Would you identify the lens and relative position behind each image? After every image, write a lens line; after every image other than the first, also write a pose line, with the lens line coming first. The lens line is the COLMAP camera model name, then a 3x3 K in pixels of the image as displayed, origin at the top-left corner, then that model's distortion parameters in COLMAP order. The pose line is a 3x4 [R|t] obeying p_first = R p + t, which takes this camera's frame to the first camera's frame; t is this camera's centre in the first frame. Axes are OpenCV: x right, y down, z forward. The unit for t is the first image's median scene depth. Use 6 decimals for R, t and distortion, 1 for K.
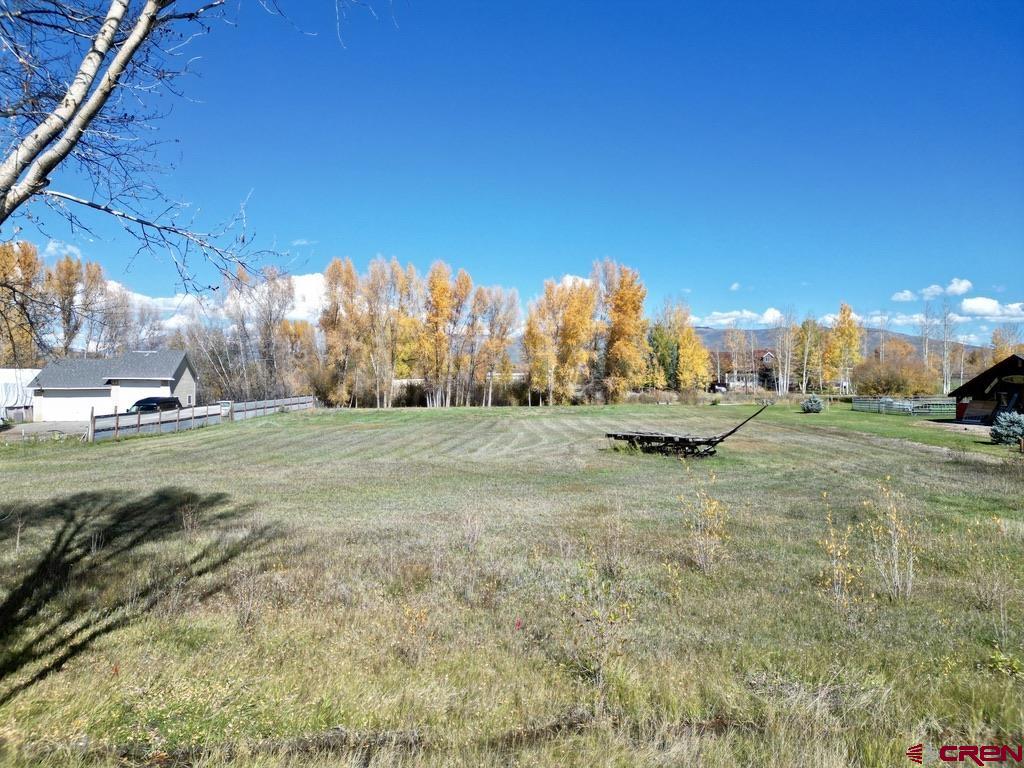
lens RADIAL K [[714.4, 0, 510.9], [0, 714.4, 383.1], [0, 0, 1]] dist [0.075351, -0.055975]
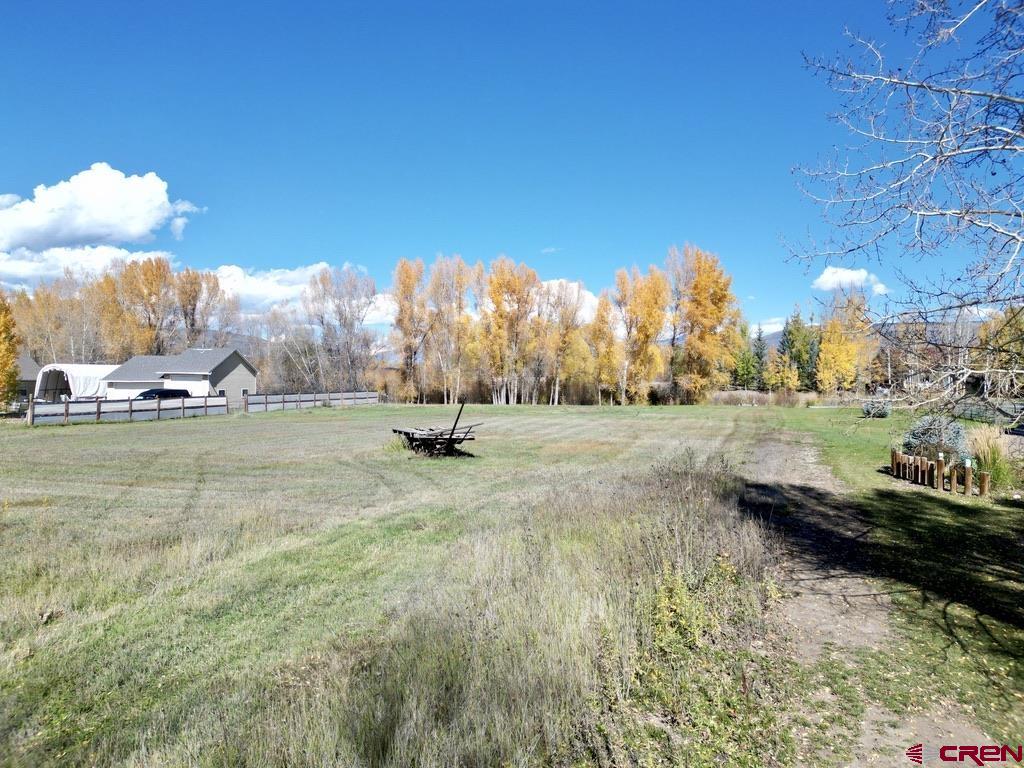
lens RADIAL K [[714.4, 0, 508.4], [0, 714.4, 383.3], [0, 0, 1]] dist [0.075351, -0.055975]
pose [[0.943771, 0.005323, -0.330556, 0.233185], [-0.006241, 0.999979, -0.001716, 0.005655], [0.330540, 0.003682, 0.943785, 0.075613]]
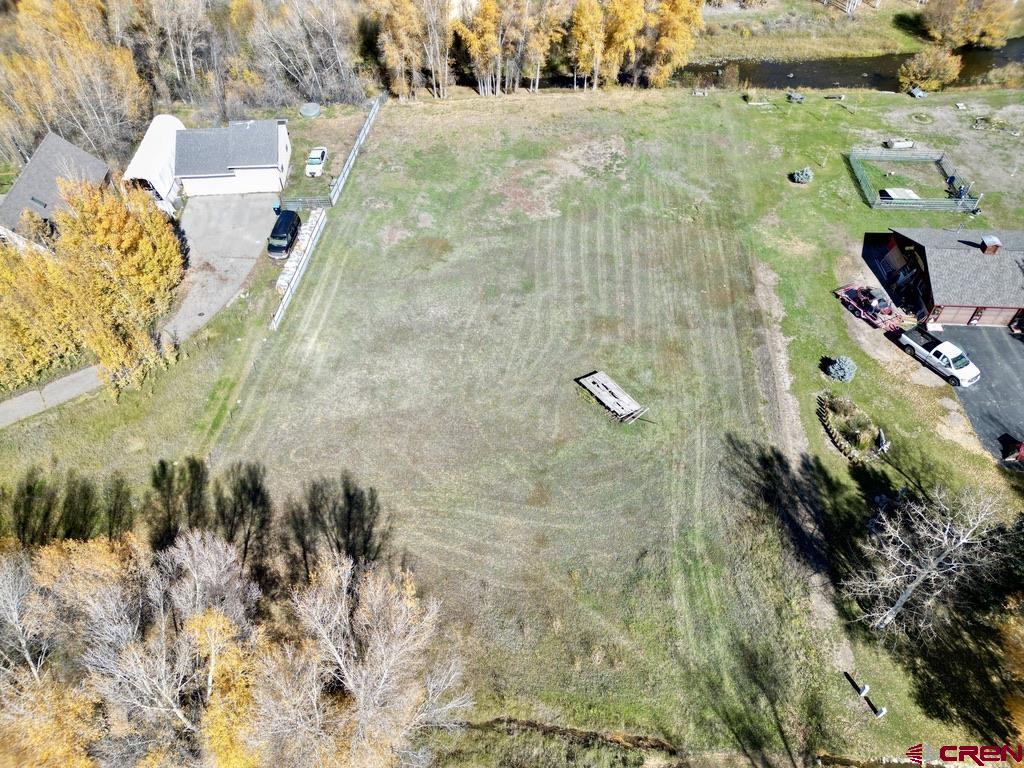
lens RADIAL K [[714.4, 0, 510.7], [0, 714.4, 390.6], [0, 0, 1]] dist [0.075351, -0.055975]
pose [[0.995385, 0.064618, -0.070940, 0.038539], [0.007053, 0.688010, 0.725667, -0.459085], [0.095698, -0.722819, 0.684379, -0.079708]]
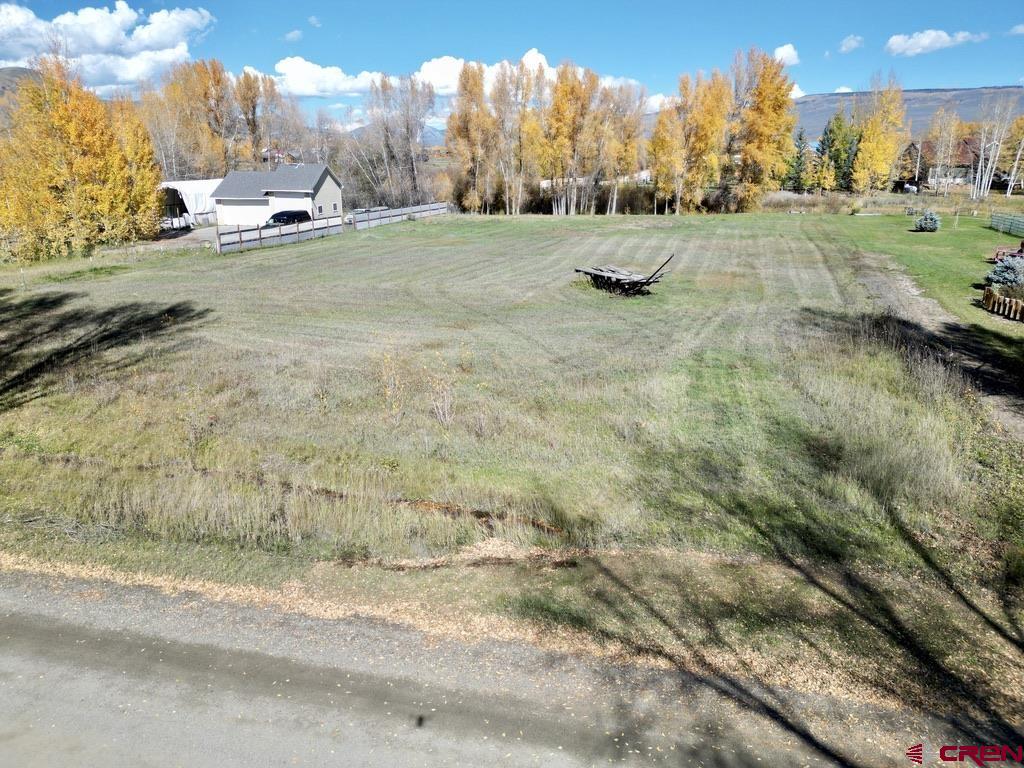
lens RADIAL K [[714.4, 0, 510.1], [0, 714.4, 388.7], [0, 0, 1]] dist [0.075351, -0.055975]
pose [[0.952262, 0.091138, -0.291359, 0.156200], [0.000069, 0.954333, 0.298744, -0.036013], [0.305281, -0.284503, 0.908769, -0.053355]]
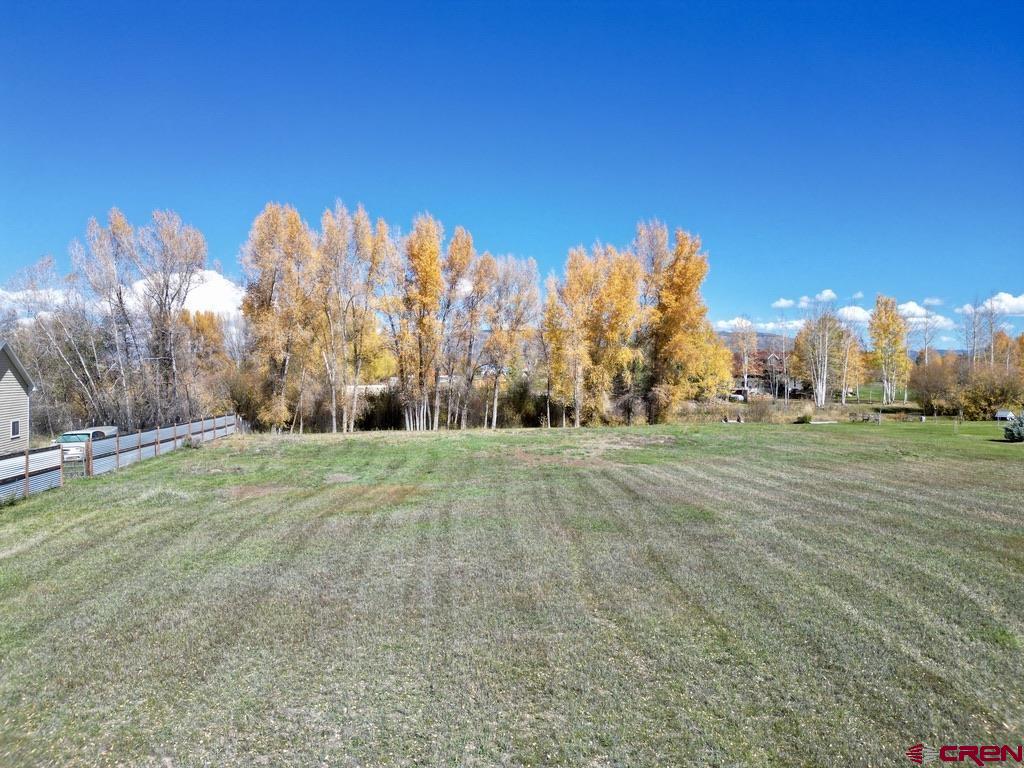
lens RADIAL K [[714.4, 0, 503.8], [0, 714.4, 376.0], [0, 0, 1]] dist [0.075351, -0.055975]
pose [[0.993034, 0.002112, 0.117809, -0.106452], [-0.000628, 0.999920, -0.012632, -0.008543], [-0.117827, 0.012470, 0.992956, 0.310144]]
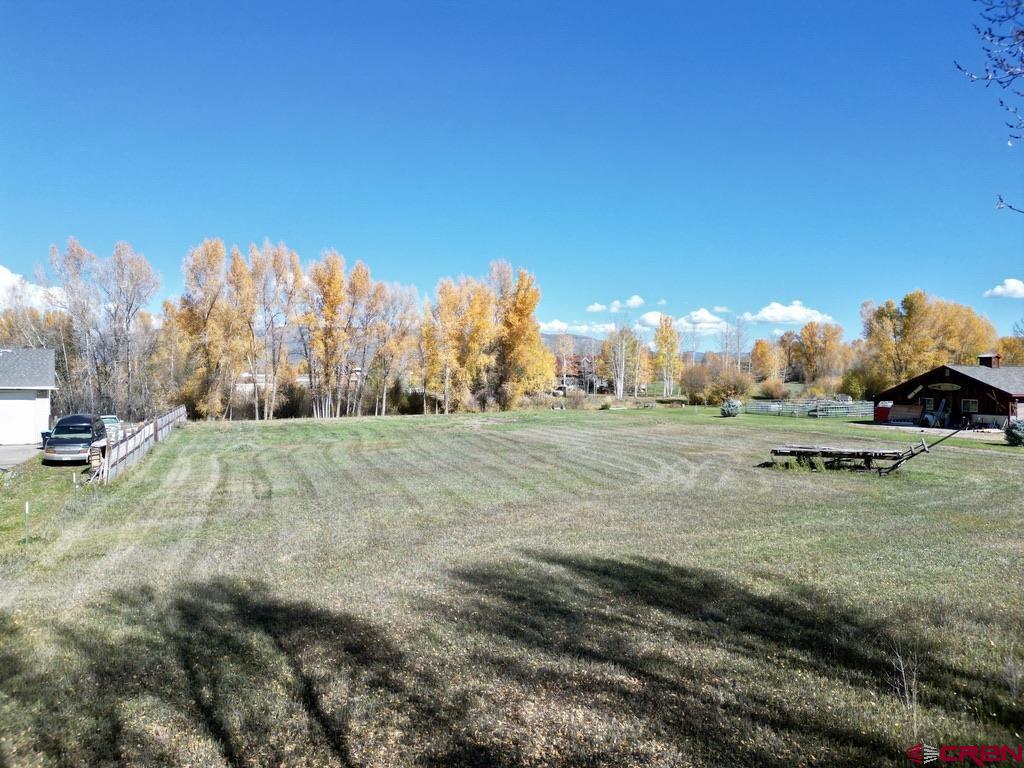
lens RADIAL K [[714.4, 0, 507.6], [0, 714.4, 384.6], [0, 0, 1]] dist [0.075351, -0.055975]
pose [[0.933654, -0.001887, 0.358172, -0.213959], [0.001841, 0.999998, 0.000470, -0.006146], [-0.358172, 0.000221, 0.933656, 0.099292]]
